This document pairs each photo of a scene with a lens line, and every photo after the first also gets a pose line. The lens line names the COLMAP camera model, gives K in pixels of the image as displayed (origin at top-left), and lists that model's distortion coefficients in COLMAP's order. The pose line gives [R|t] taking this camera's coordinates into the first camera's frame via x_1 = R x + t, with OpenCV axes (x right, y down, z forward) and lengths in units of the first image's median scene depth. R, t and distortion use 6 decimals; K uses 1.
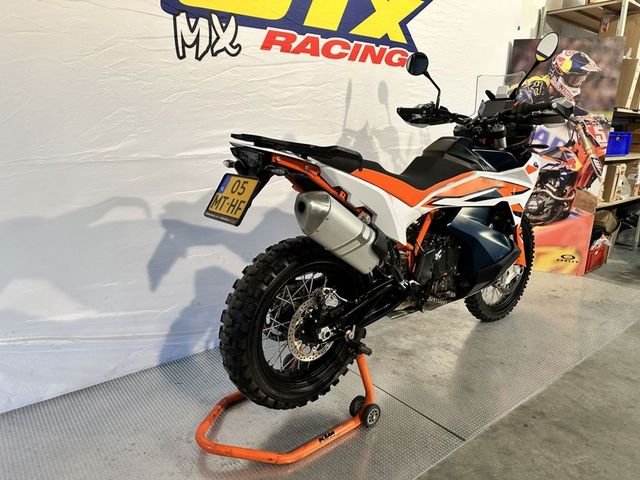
lens RADIAL K [[446.7, 0, 319.5], [0, 446.7, 244.2], [0, 0, 1]] dist [-0.014019, -0.005734]
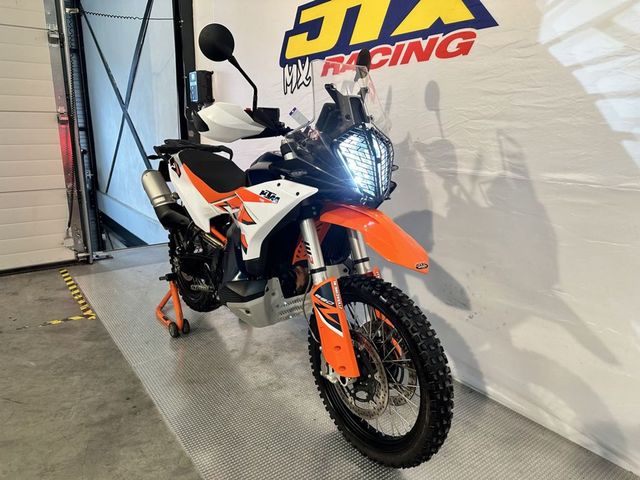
lens RADIAL K [[446.7, 0, 321.6], [0, 446.7, 236.3], [0, 0, 1]] dist [-0.014019, -0.005734]
pose [[-0.001197, 0.224916, -0.974377, 1.019594], [-0.253254, 0.942545, 0.217879, -0.250605], [0.967399, 0.247026, 0.055832, 0.902420]]
